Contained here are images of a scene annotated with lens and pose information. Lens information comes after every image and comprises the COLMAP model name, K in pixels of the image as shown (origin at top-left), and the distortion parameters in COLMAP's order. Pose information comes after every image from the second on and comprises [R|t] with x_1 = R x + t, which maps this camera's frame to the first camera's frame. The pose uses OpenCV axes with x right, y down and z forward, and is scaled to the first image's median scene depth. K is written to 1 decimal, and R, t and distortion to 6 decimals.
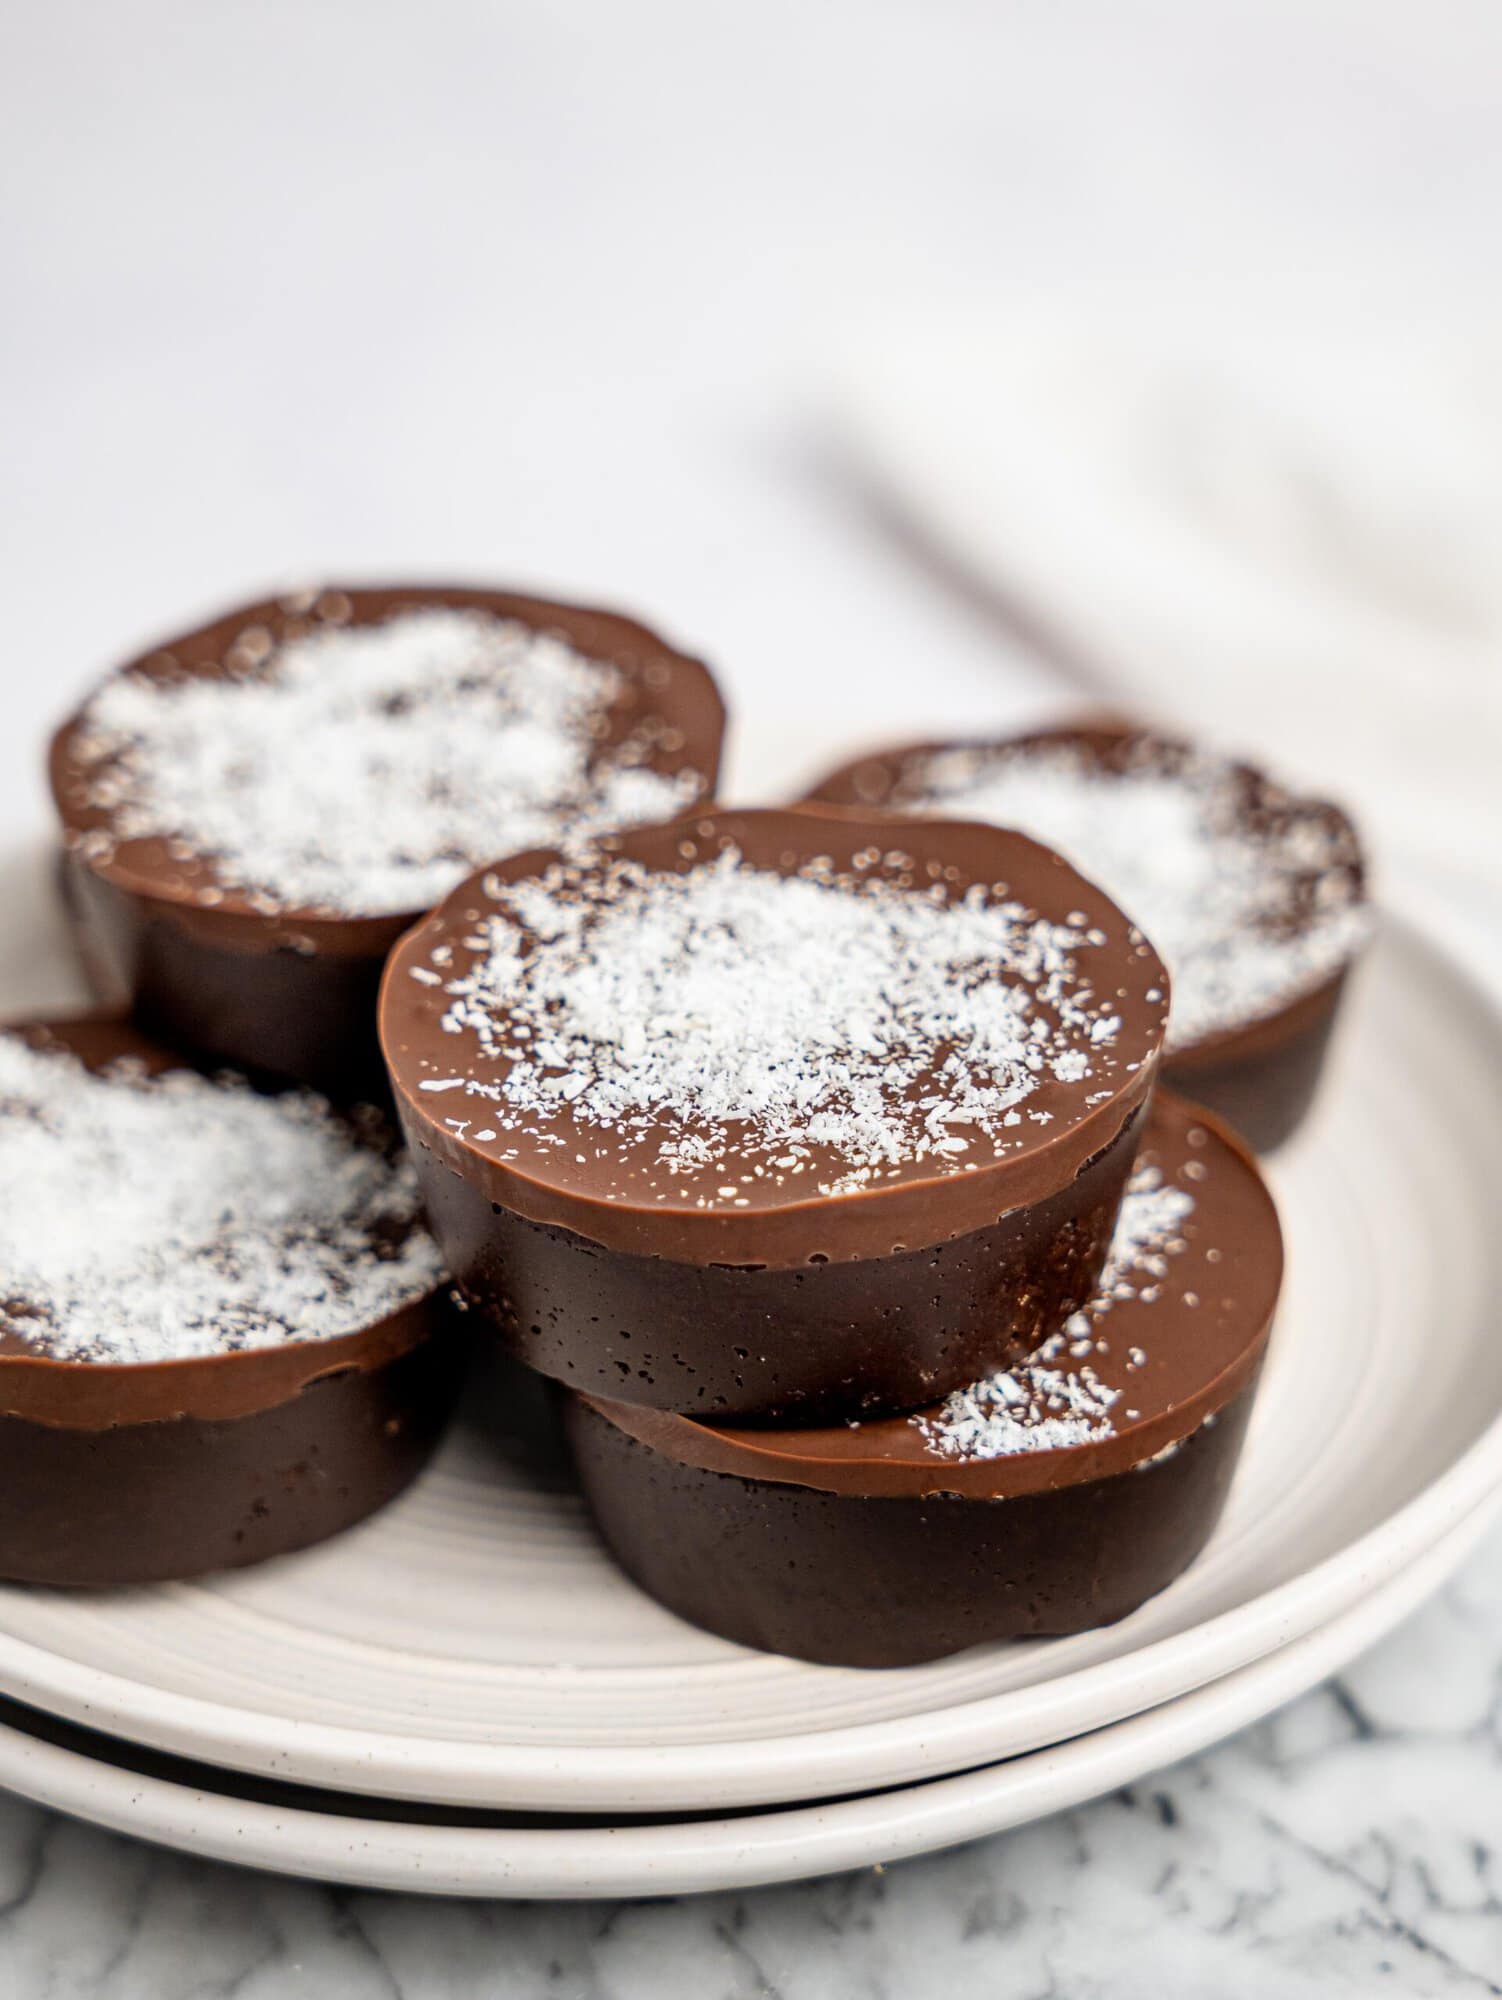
lens RADIAL K [[4342.6, 0, 751.0], [0, 4342.6, 1000.0], [0, 0, 1]] dist [0.046857, -0.418189]
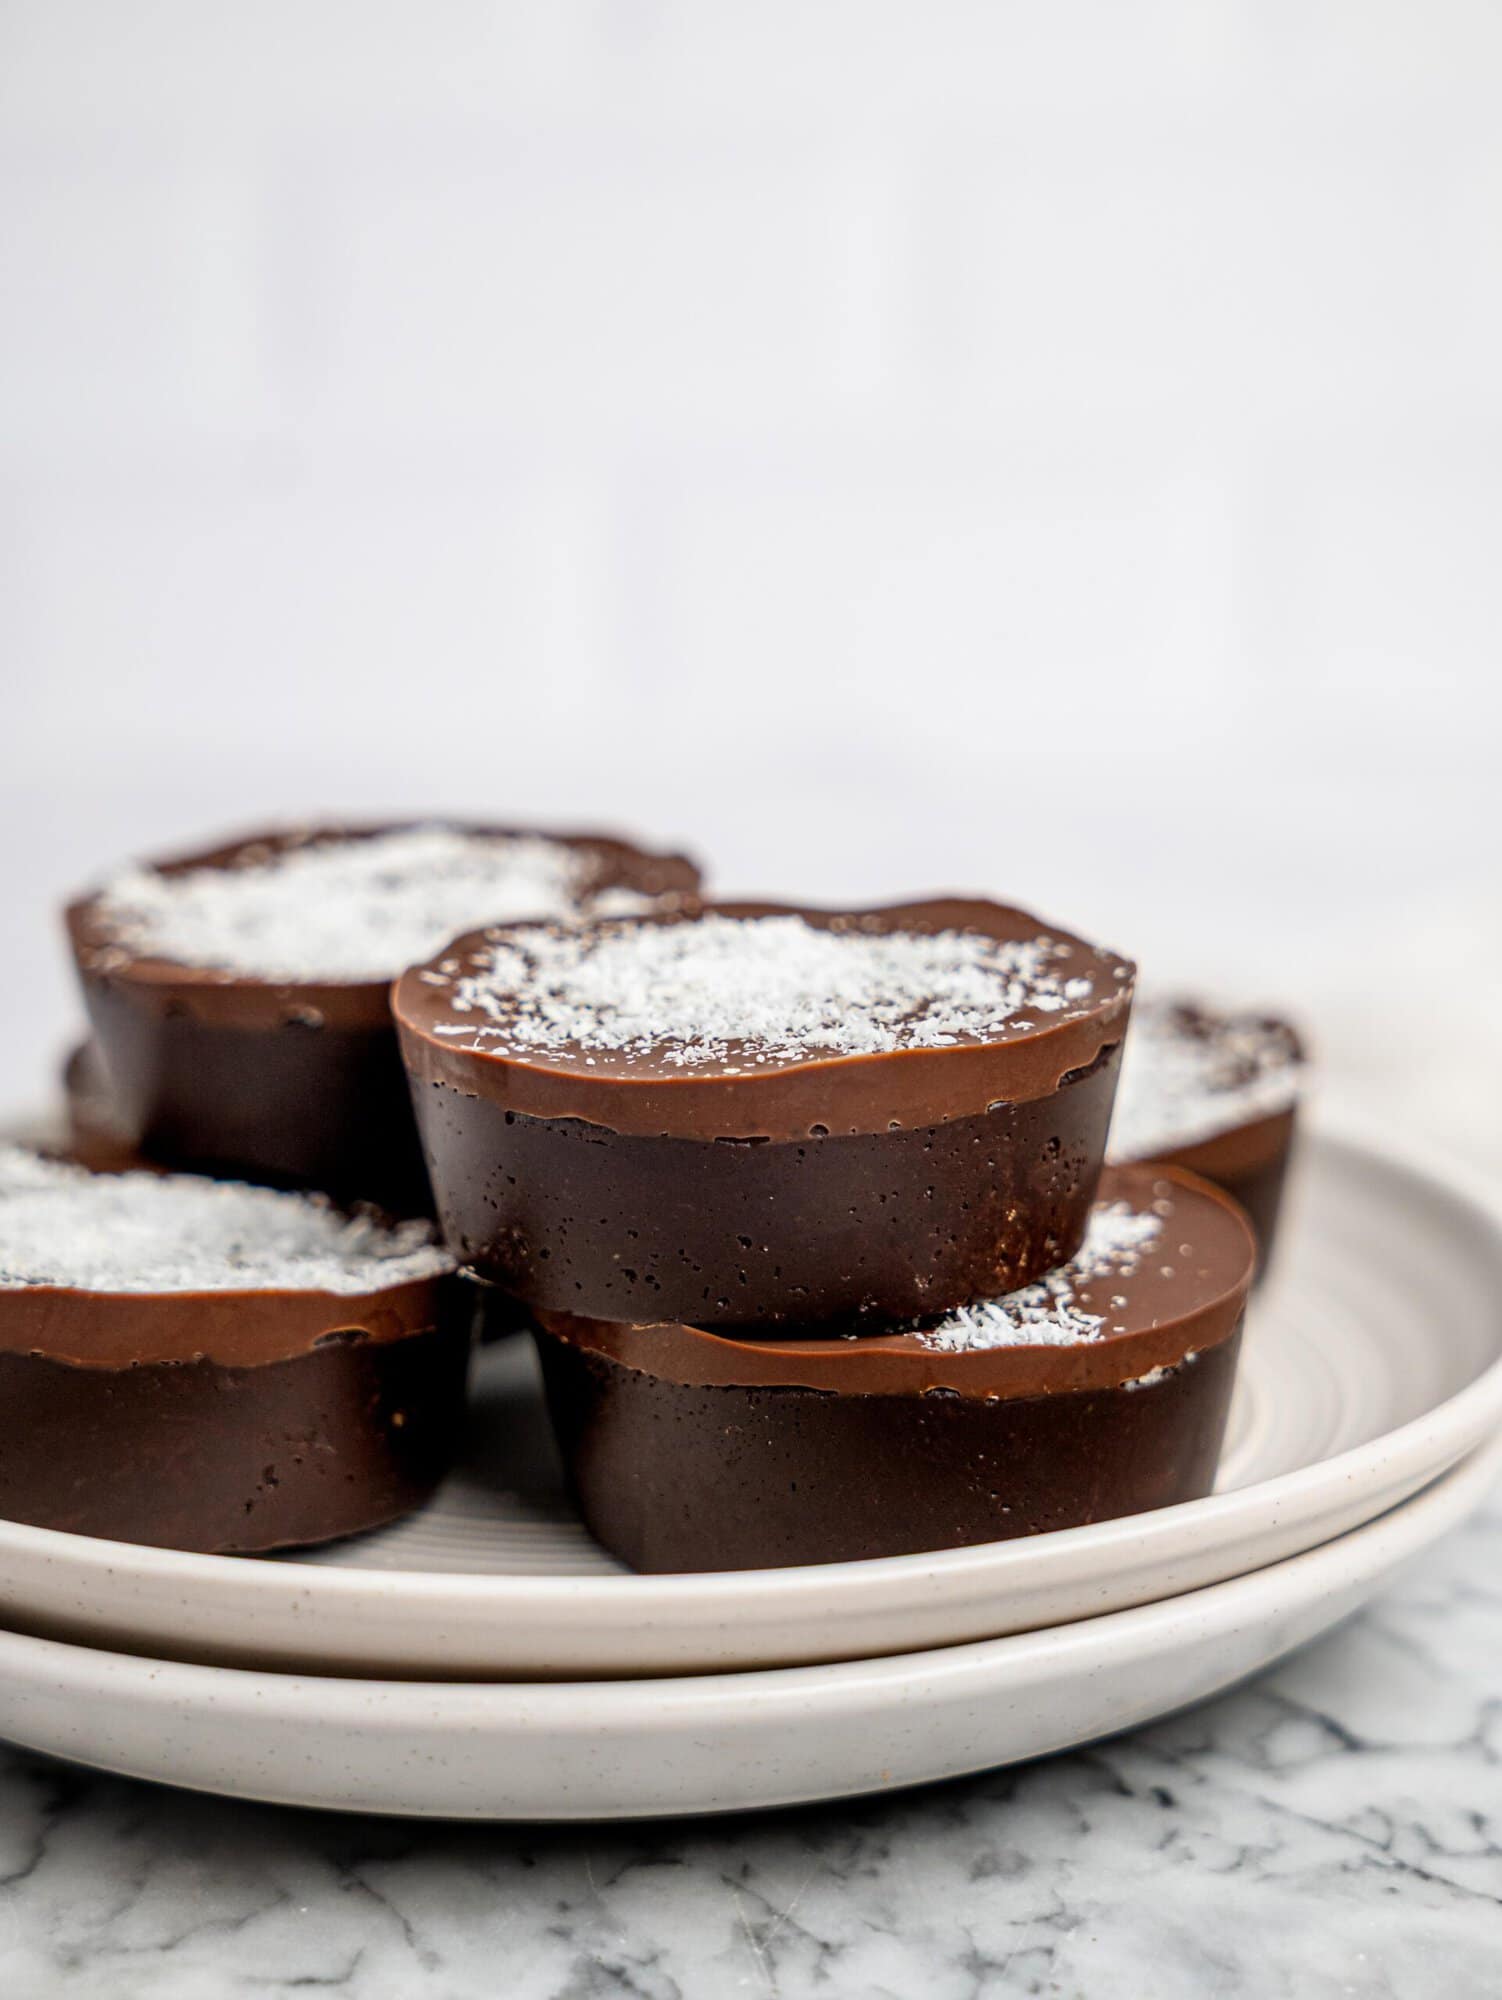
lens RADIAL K [[4342.6, 0, 751.0], [0, 4342.6, 1000.0], [0, 0, 1]] dist [0.046857, -0.418189]
pose [[0.999463, -0.007875, 0.031792, -0.032273], [0.016756, 0.956966, -0.289715, 0.315389], [-0.028142, 0.290092, 0.956585, -0.015163]]
